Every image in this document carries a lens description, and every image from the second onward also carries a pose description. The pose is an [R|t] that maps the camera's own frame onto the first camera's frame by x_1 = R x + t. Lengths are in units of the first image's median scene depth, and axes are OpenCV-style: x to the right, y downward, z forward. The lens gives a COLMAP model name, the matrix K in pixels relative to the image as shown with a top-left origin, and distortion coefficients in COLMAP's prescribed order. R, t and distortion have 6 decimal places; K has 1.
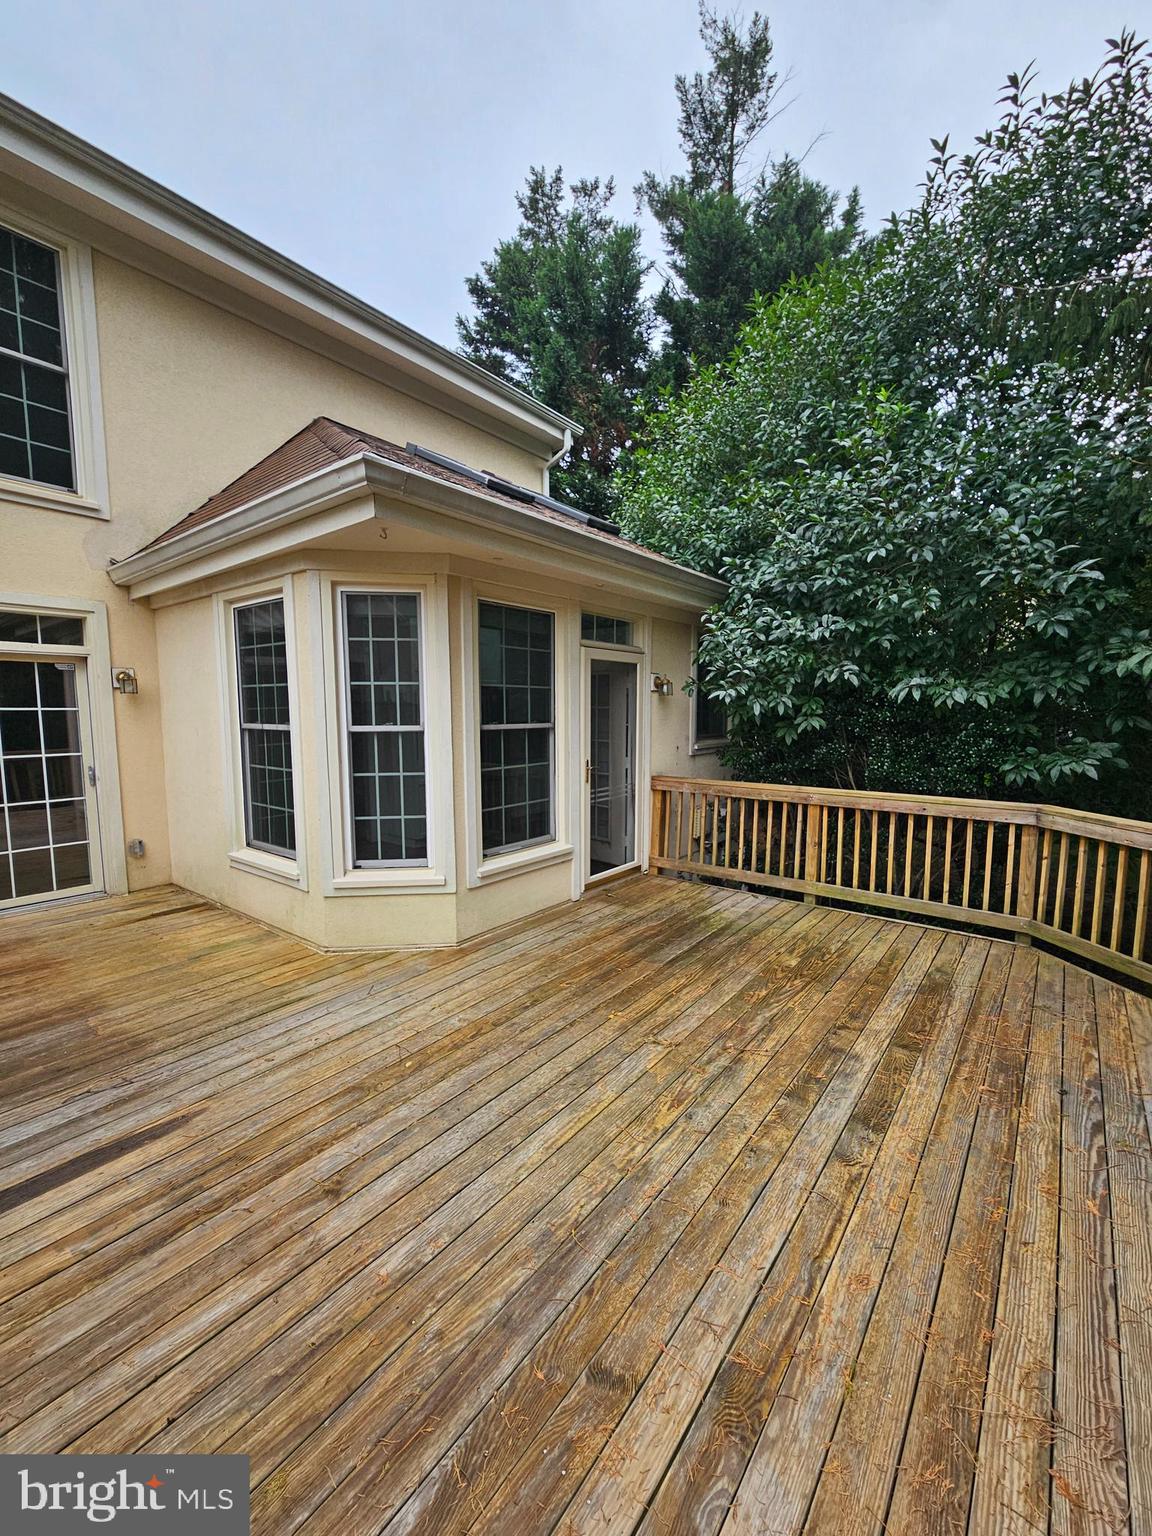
lens RADIAL K [[630.4, 0, 579.6], [0, 630.4, 769.6], [0, 0, 1]] dist [-0.001000, 0.000181]
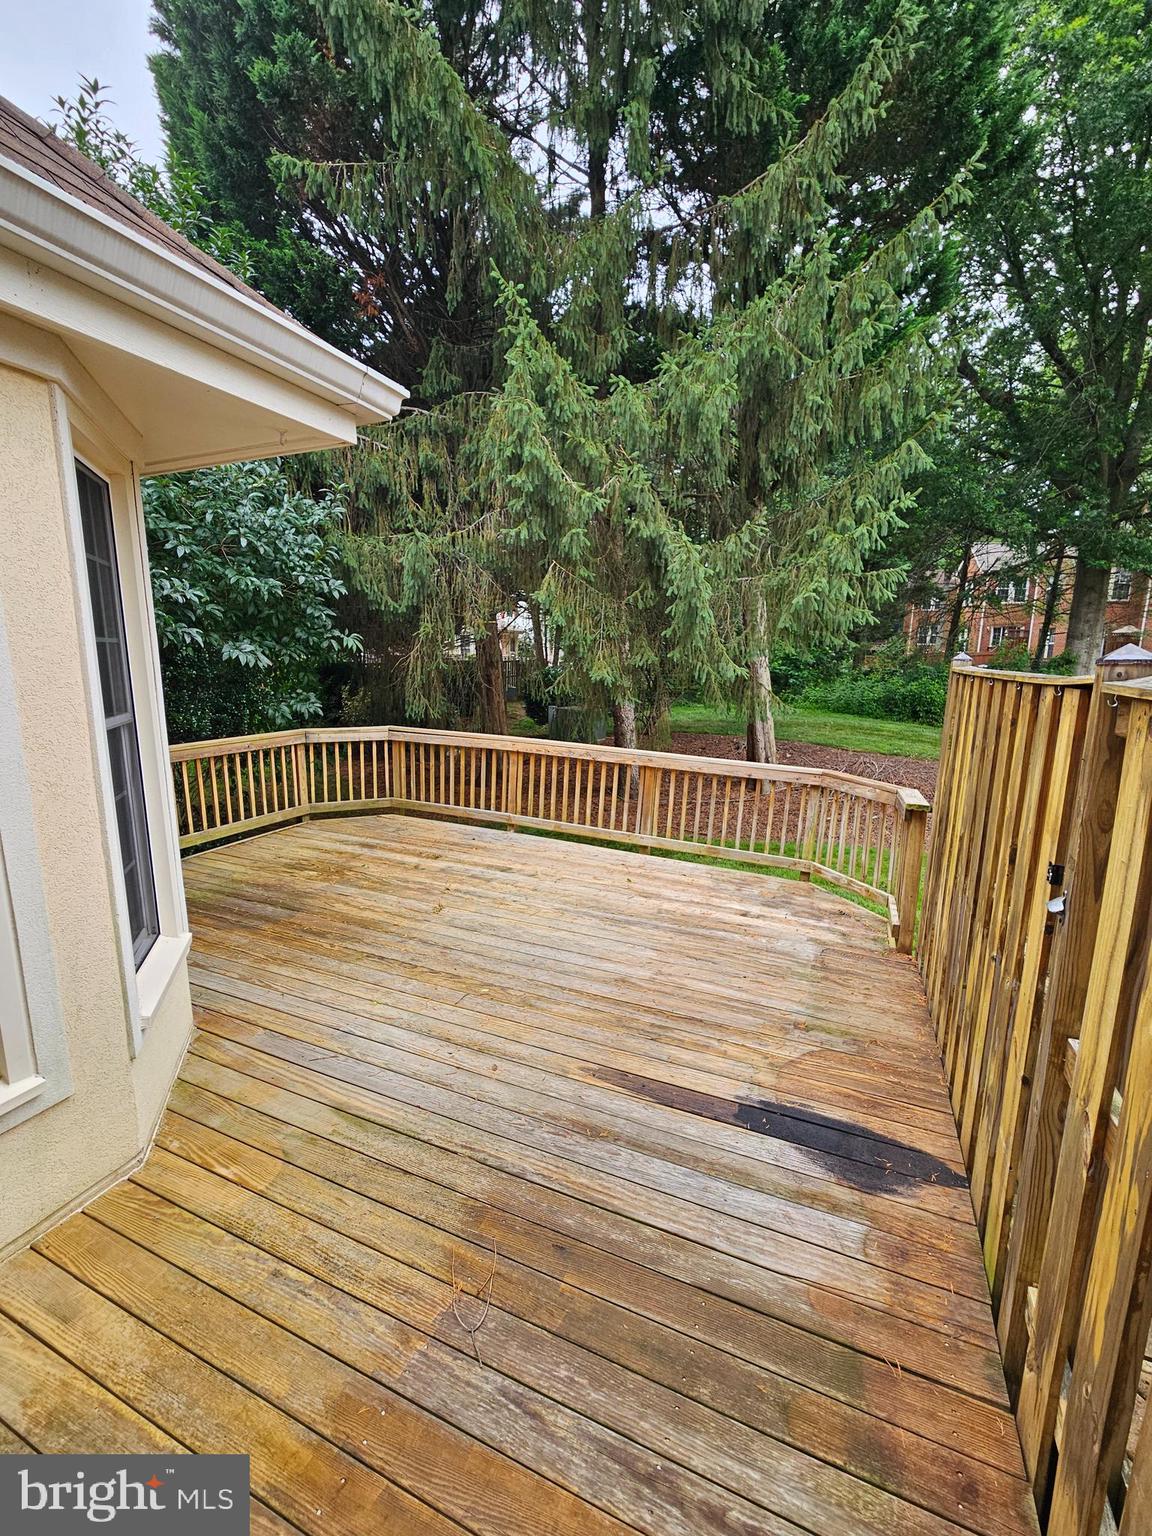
lens RADIAL K [[630.4, 0, 579.6], [0, 630.4, 769.6], [0, 0, 1]] dist [-0.001000, 0.000181]
pose [[-0.250089, -0.174065, 0.952448, -1.082281], [0.085748, 0.975860, 0.200859, -0.116464], [-0.964418, 0.131903, -0.229126, 0.840648]]
